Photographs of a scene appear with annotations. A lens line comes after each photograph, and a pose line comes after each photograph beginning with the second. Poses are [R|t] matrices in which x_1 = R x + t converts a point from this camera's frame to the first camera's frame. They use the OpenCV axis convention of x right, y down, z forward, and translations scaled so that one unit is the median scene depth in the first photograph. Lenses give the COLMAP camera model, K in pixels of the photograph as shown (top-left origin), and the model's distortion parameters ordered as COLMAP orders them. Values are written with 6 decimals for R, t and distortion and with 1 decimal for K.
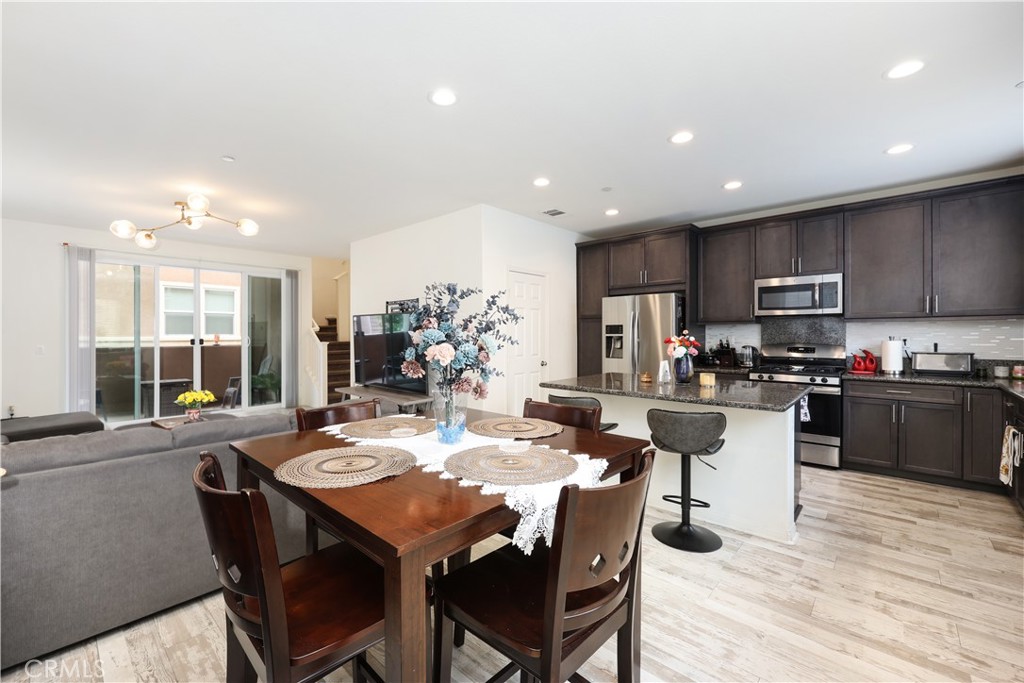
lens RADIAL K [[422.3, 0, 505.9], [0, 422.3, 338.7], [0, 0, 1]] dist [0.001875, 0.000369]
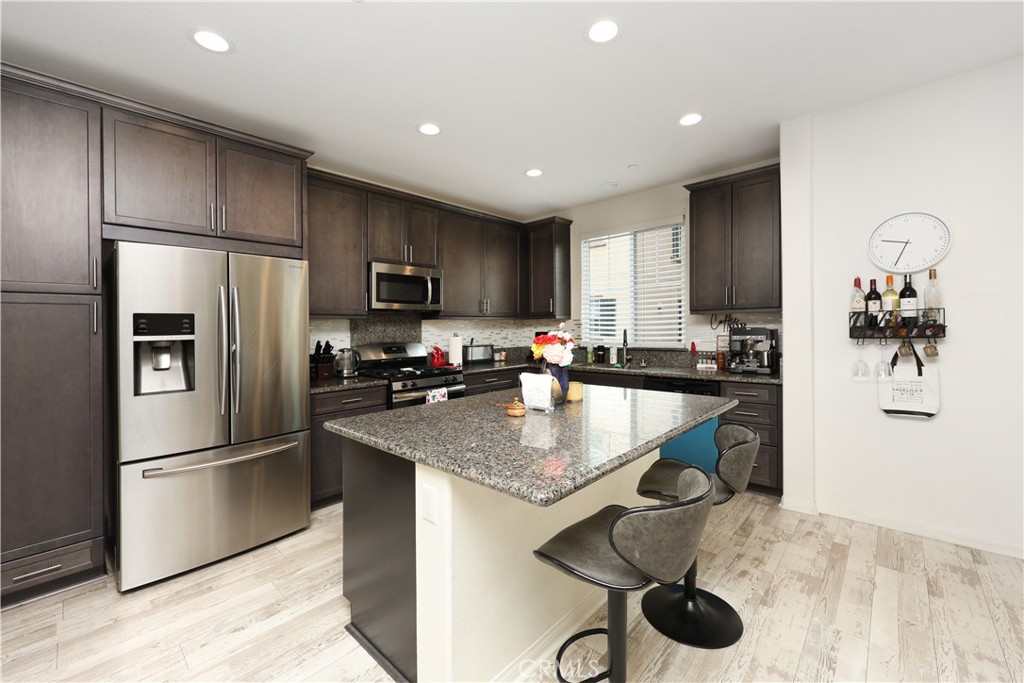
lens RADIAL K [[405.5, 0, 488.2], [0, 405.5, 337.6], [0, 0, 1]] dist [0.001444, 0.000270]
pose [[0.019520, -0.021560, 0.999577, -0.172110], [0.021309, 0.999549, 0.021143, -0.014041], [-0.999582, 0.020887, 0.019970, 0.879832]]
